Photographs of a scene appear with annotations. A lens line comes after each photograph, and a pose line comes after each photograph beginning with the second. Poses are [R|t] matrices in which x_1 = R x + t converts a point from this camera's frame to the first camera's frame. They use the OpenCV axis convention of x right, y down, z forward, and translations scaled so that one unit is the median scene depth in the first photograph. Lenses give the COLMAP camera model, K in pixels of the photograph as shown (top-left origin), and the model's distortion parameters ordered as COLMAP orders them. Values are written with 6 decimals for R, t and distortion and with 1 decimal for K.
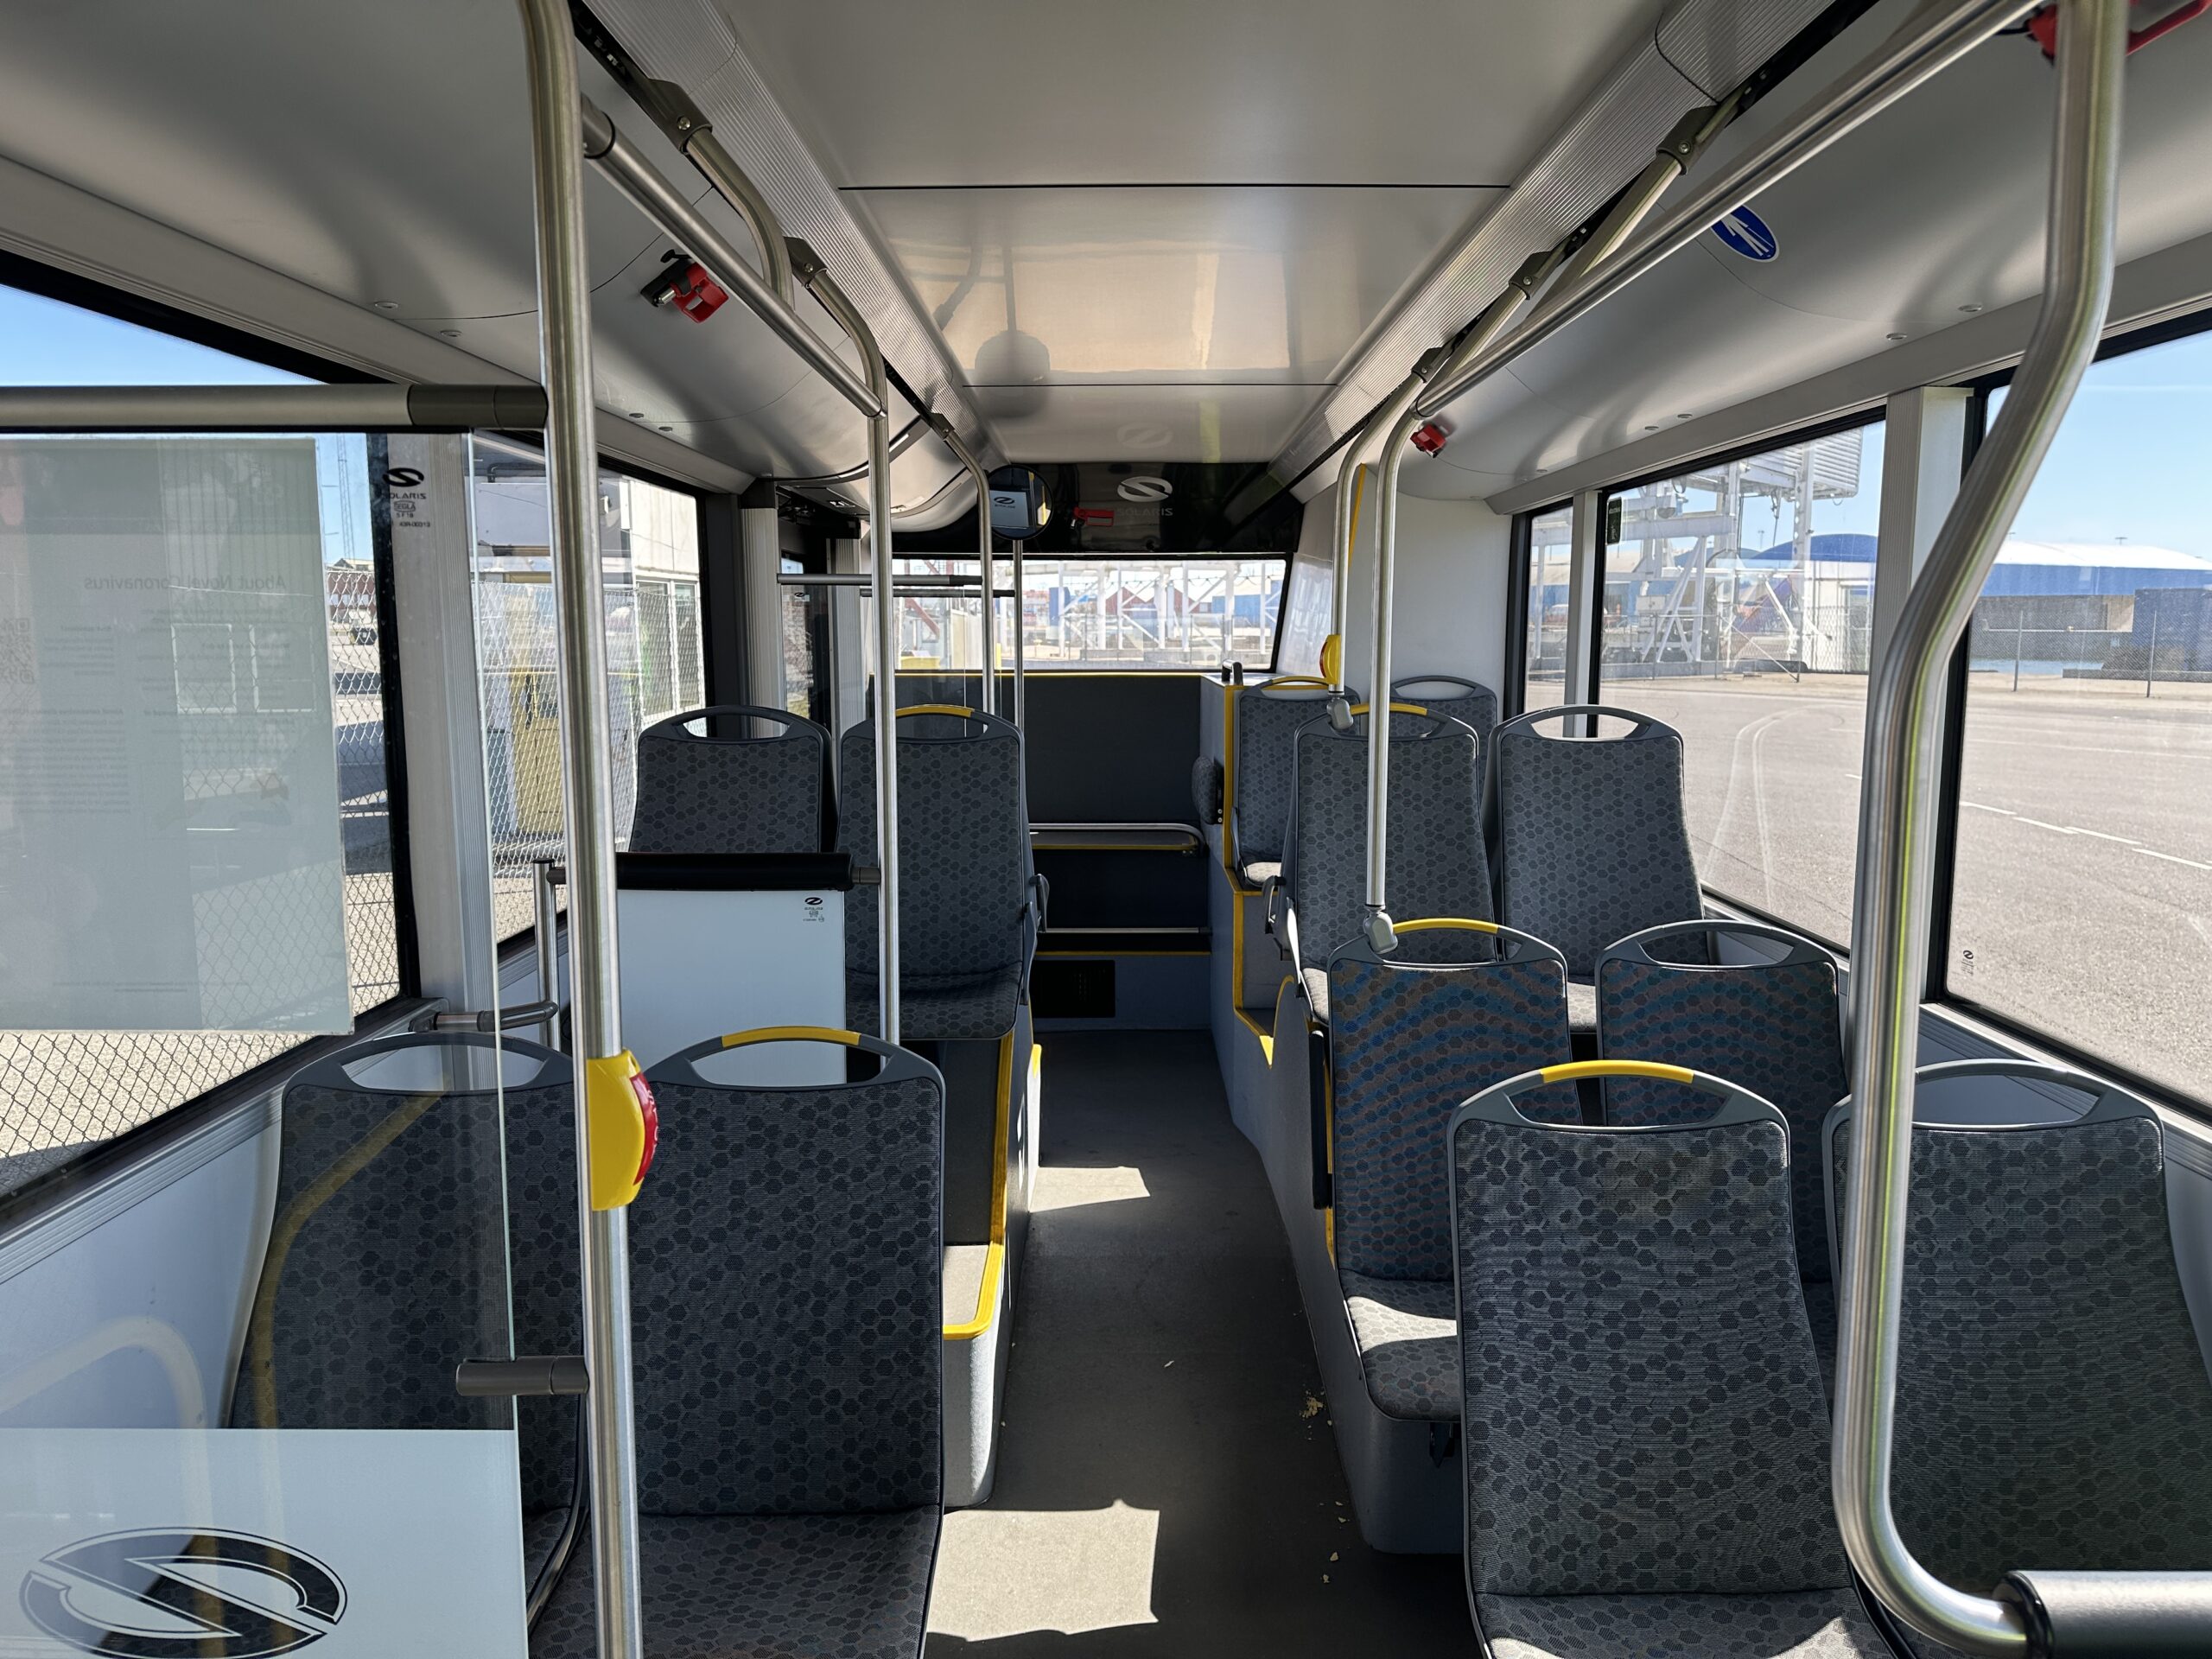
lens RADIAL K [[1545.2, 0, 1108.4], [0, 1545.2, 796.8], [0, 0, 1]] dist [-0.000640, -0.005627]
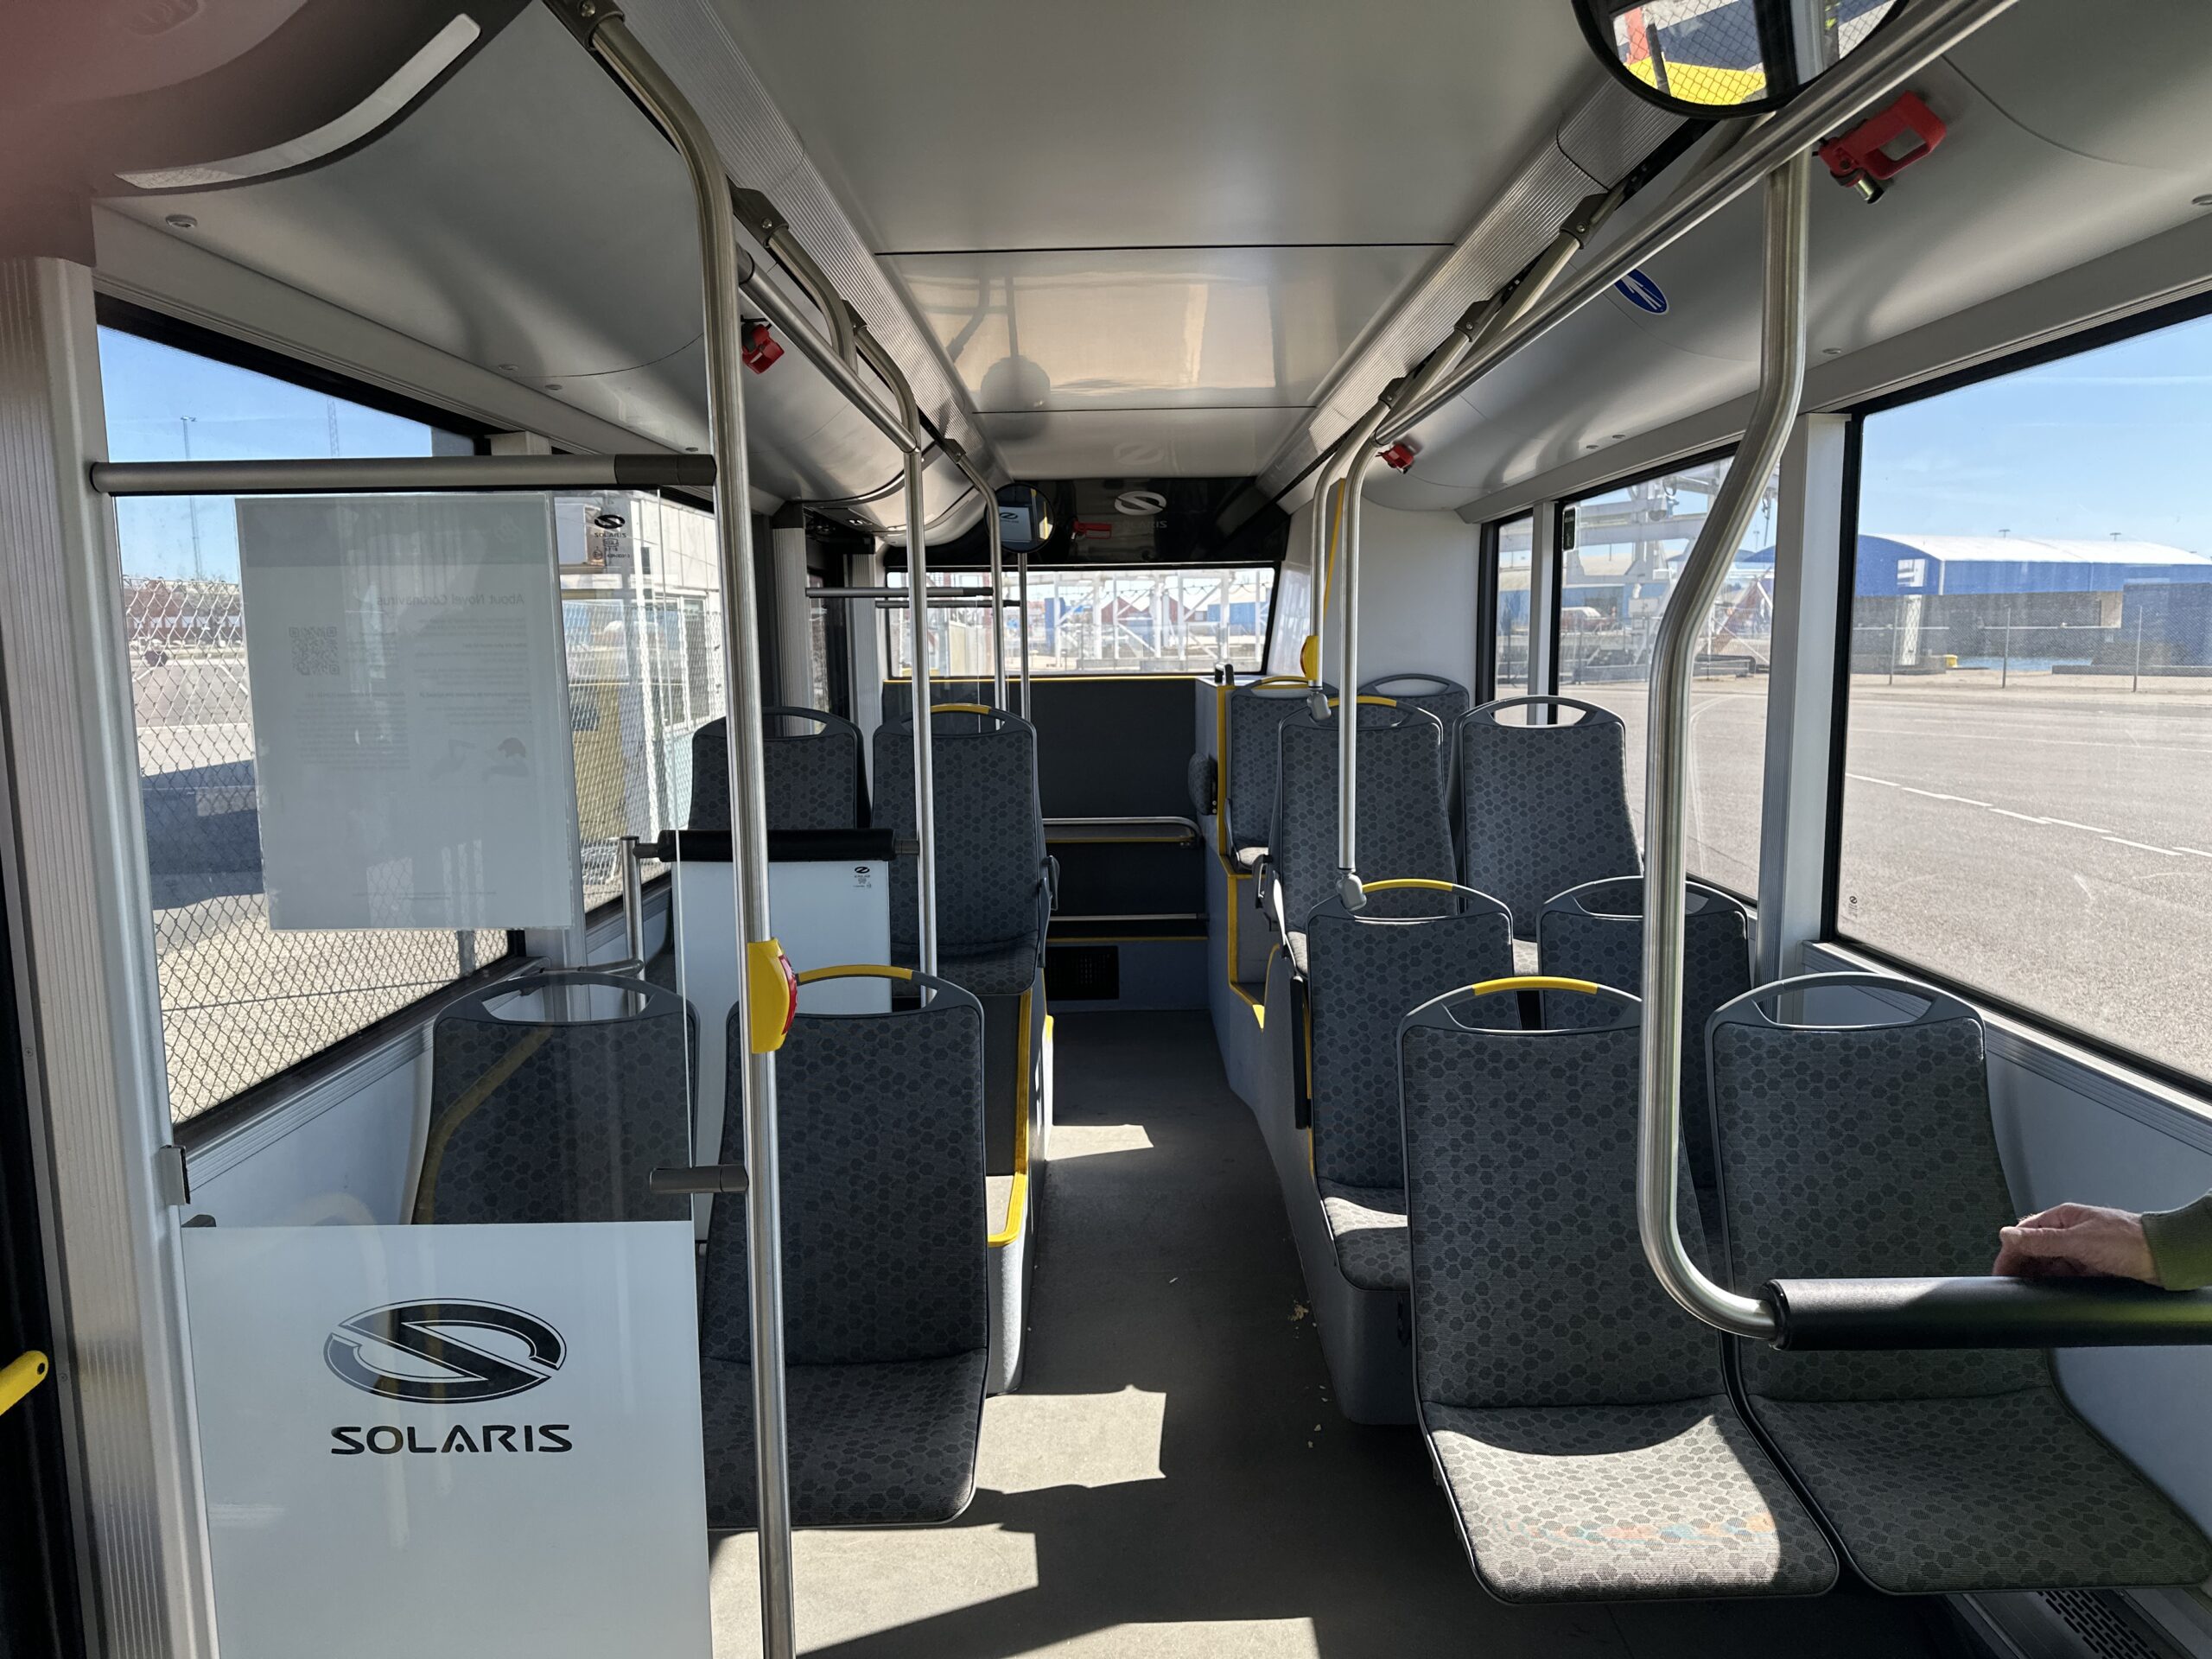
lens RADIAL K [[1568.4, 0, 1106.0], [0, 1568.4, 829.5], [0, 0, 1]] dist [0.004967, -0.004379]
pose [[0.999906, -0.013687, 0.000196, -0.005549], [0.013683, 0.999832, 0.012235, 0.019618], [-0.000363, -0.012231, 0.999925, -0.138236]]
